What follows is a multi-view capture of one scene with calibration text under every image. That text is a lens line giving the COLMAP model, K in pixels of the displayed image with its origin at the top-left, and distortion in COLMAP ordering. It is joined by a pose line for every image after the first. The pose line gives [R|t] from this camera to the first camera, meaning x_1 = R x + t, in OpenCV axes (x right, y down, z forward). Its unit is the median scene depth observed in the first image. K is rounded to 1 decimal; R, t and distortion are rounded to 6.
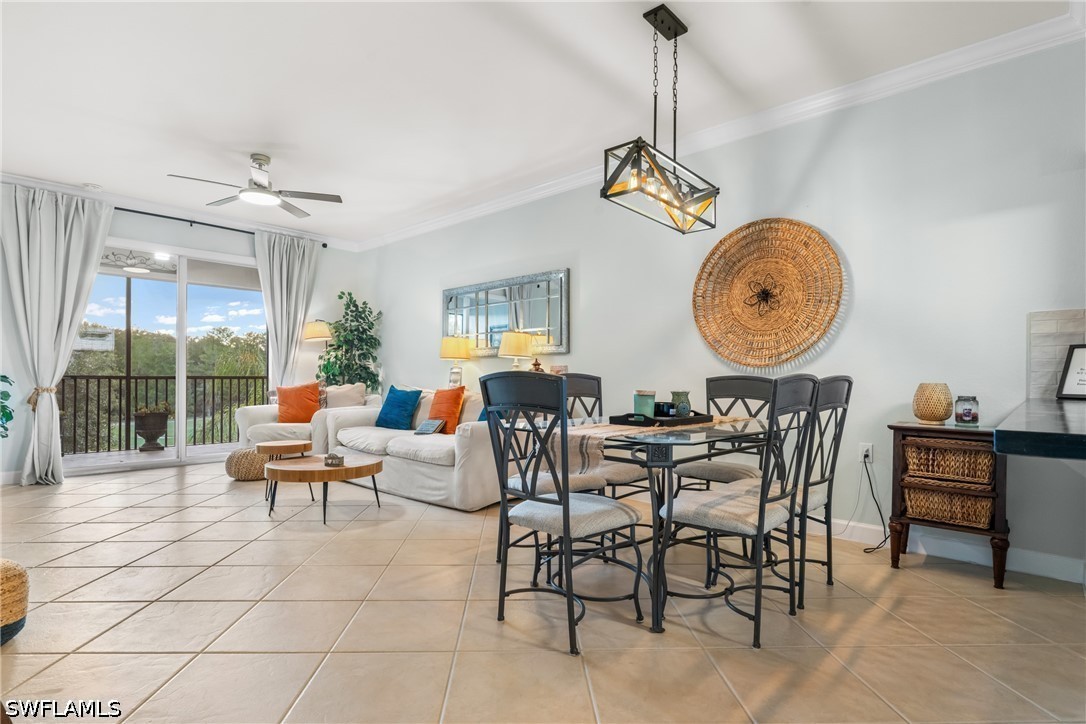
lens RADIAL K [[548.9, 0, 540.9], [0, 548.9, 367.9], [0, 0, 1]] dist [0.001533, 0.000002]
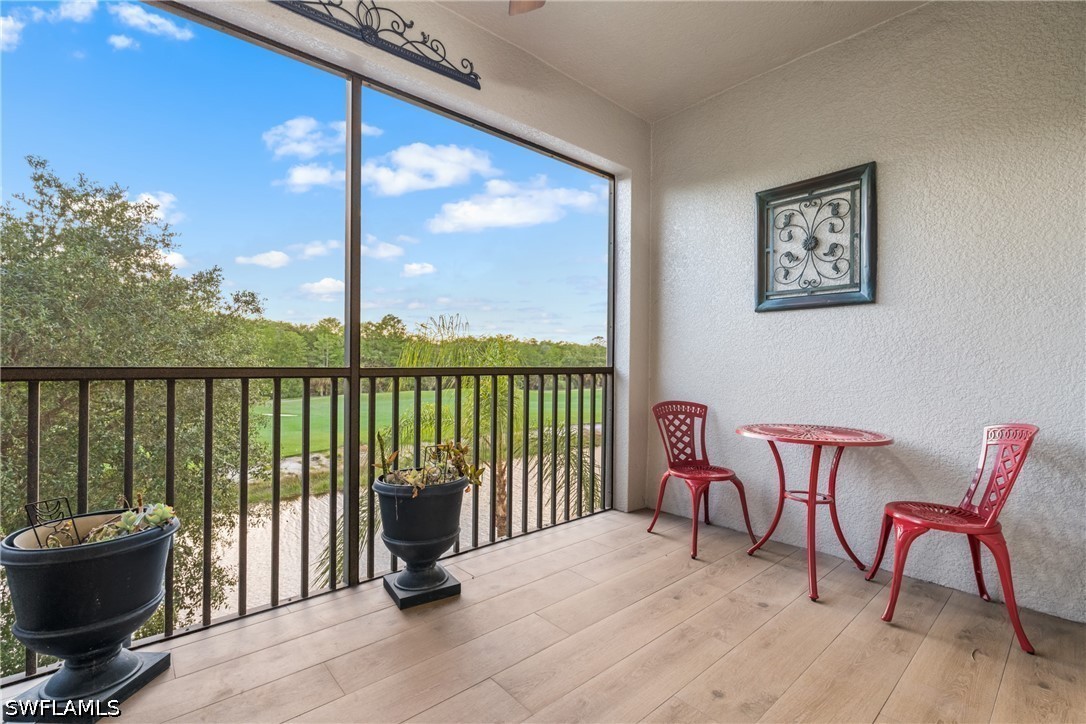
lens RADIAL K [[486.6, 0, 543.4], [0, 486.6, 354.8], [0, 0, 1]] dist [-0.001593, -0.000005]
pose [[0.994451, 0.005714, -0.105042, -0.783095], [-0.005808, 0.999983, -0.000588, 0.008125], [0.105037, 0.001195, 0.994468, 0.927553]]
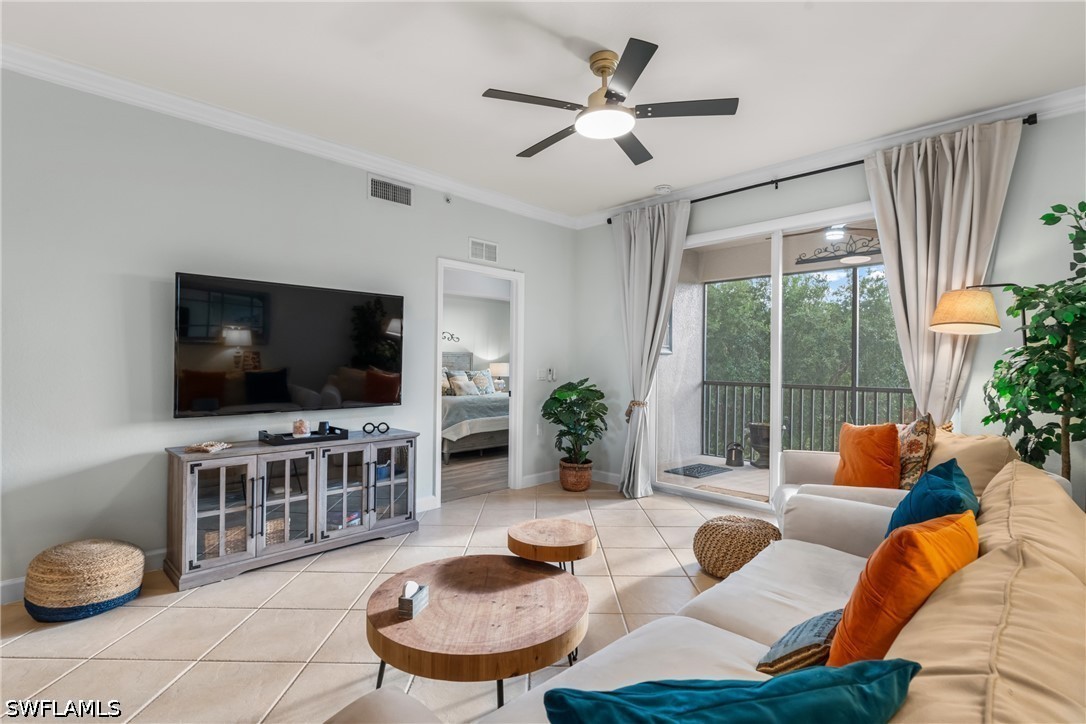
lens RADIAL K [[515.8, 0, 543.0], [0, 515.8, 362.0], [0, 0, 1]] dist [0.001292, 0.000455]
pose [[-0.041675, -0.004060, -0.999123, 0.061205], [0.006167, 0.999972, -0.004320, -0.028591], [0.999112, -0.006342, -0.041648, 0.729901]]
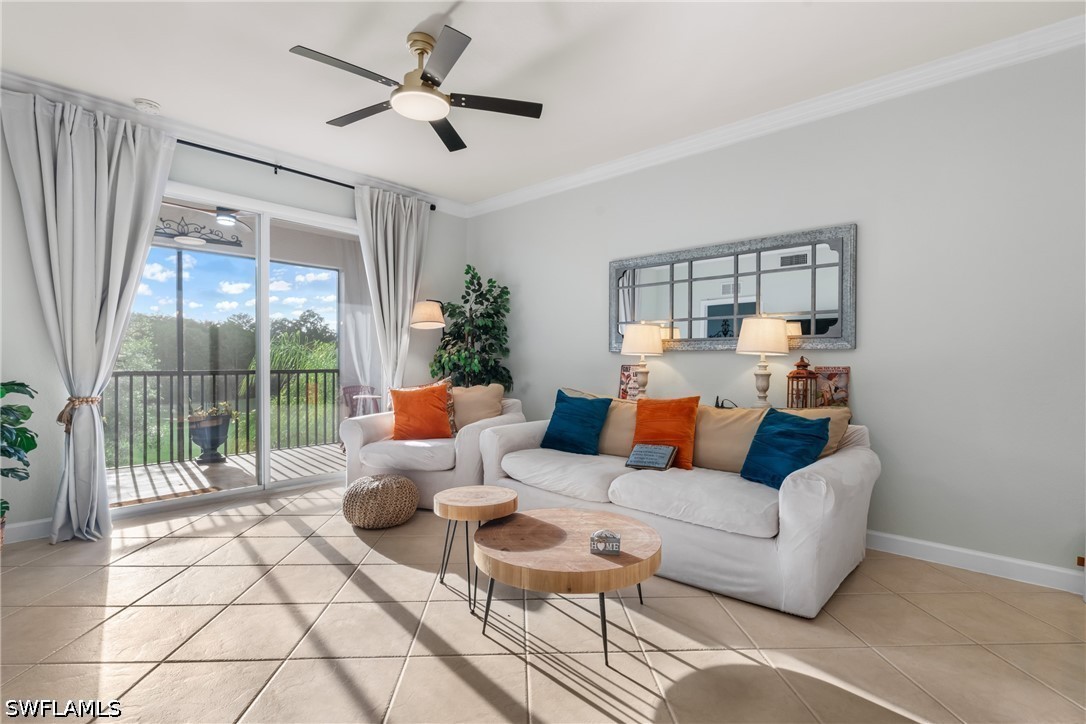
lens RADIAL K [[515.8, 0, 543.0], [0, 515.8, 362.0], [0, 0, 1]] dist [0.001292, 0.000455]
pose [[0.999981, 0.000795, 0.006119, -0.282427], [-0.000908, 0.999828, 0.018504, -0.017605], [-0.006103, -0.018509, 0.999810, 0.299633]]
